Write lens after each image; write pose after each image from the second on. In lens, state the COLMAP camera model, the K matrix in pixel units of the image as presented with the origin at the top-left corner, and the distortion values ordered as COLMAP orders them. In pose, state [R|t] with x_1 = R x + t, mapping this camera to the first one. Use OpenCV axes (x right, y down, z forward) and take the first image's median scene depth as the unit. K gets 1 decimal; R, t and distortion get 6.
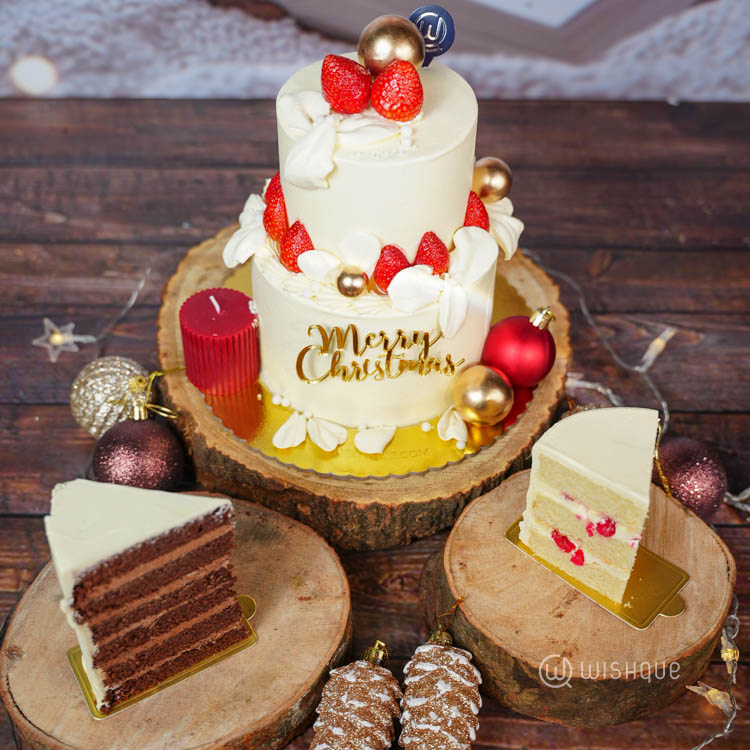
lens RADIAL K [[1062.3, 0, 354.7], [0, 1062.3, 308.4], [0, 0, 1]] dist [0.015420, 0.000000]
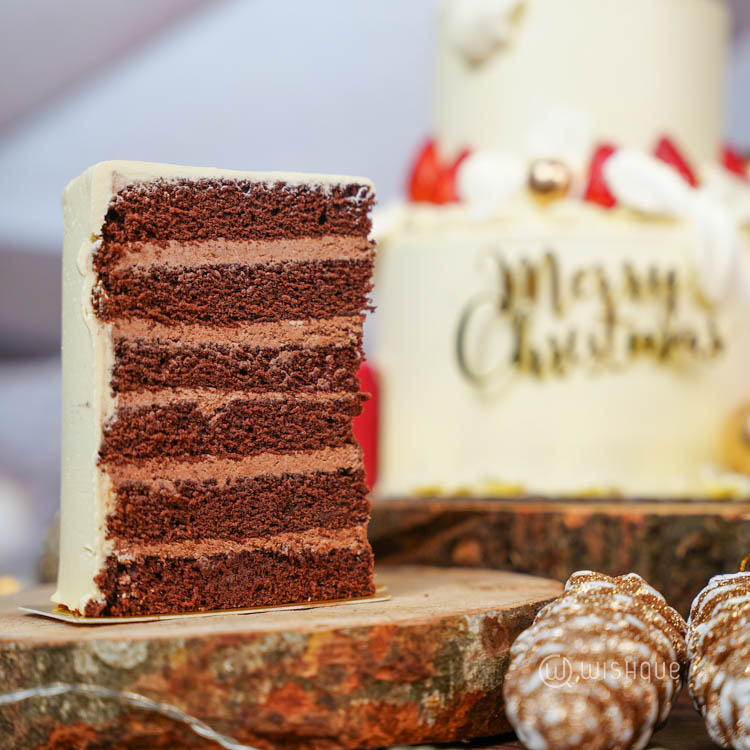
lens RADIAL K [[1879.4, 0, 385.7], [0, 1879.4, 391.3], [0, 0, 1]] dist [0.224470, 0.000000]
pose [[0.999628, 0.010215, -0.025290, -0.067476], [-0.024707, 0.731866, -0.681000, 0.804072], [0.011553, 0.681372, 0.731846, 0.246588]]
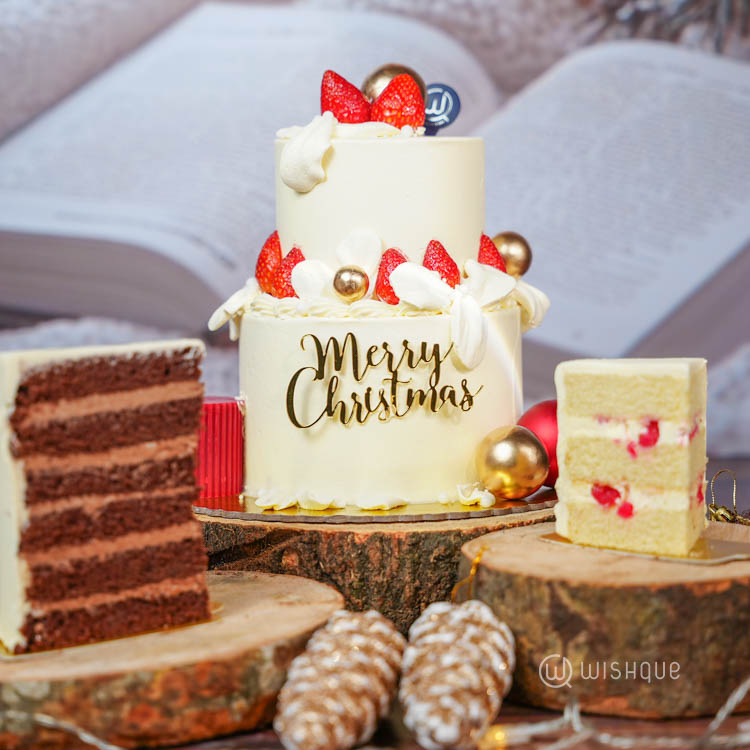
lens RADIAL K [[1595.9, 0, 351.9], [0, 1595.9, 351.1], [0, 0, 1]] dist [0.093342, 0.000000]
pose [[0.999310, -0.012096, -0.035112, 0.043430], [-0.011317, 0.801309, -0.598144, 0.795730], [0.035371, 0.598128, 0.800619, -0.045367]]
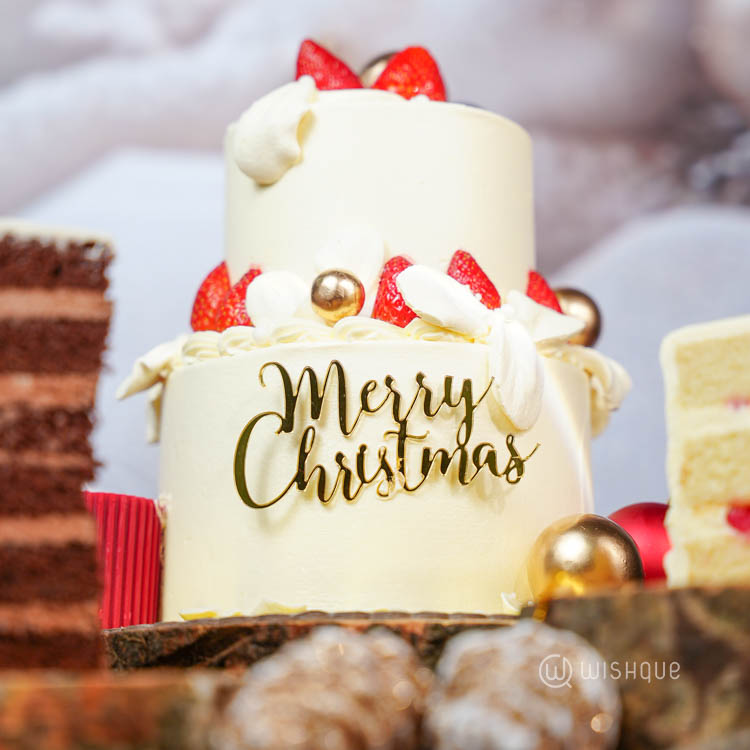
lens RADIAL K [[2151.6, 0, 368.3], [0, 2151.6, 373.3], [0, 0, 1]] dist [0.240859, 0.000000]
pose [[0.999990, 0.002078, 0.003972, 0.009895], [0.001946, 0.597079, -0.802180, 0.926311], [-0.004038, 0.802180, 0.597069, 0.304337]]
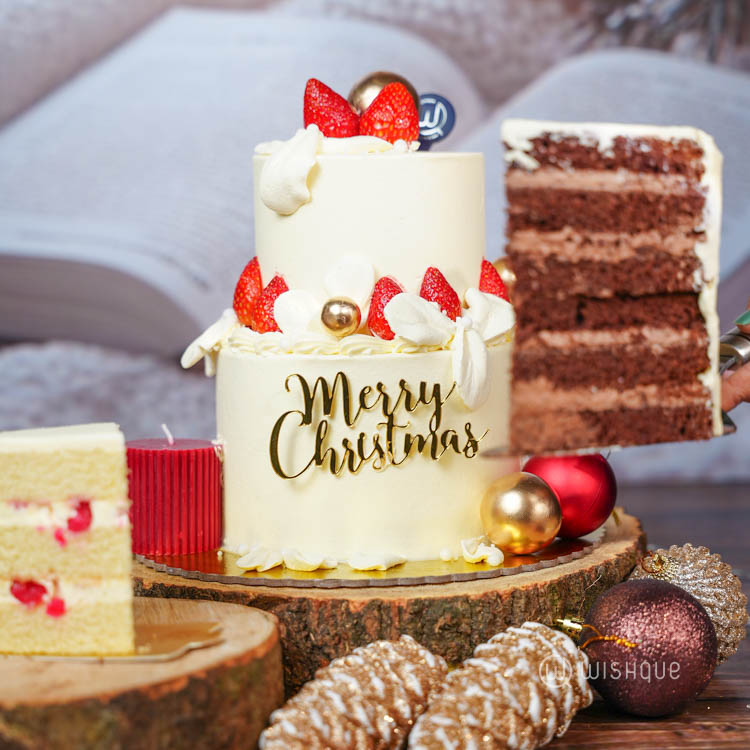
lens RADIAL K [[1510.5, 0, 383.2], [0, 1510.5, 377.5], [0, 0, 1]] dist [0.074553, 0.000000]
pose [[0.999766, -0.020514, 0.006824, 0.020303], [0.020638, 0.811666, -0.583758, 0.654795], [0.006437, 0.583762, 0.811899, 0.092747]]
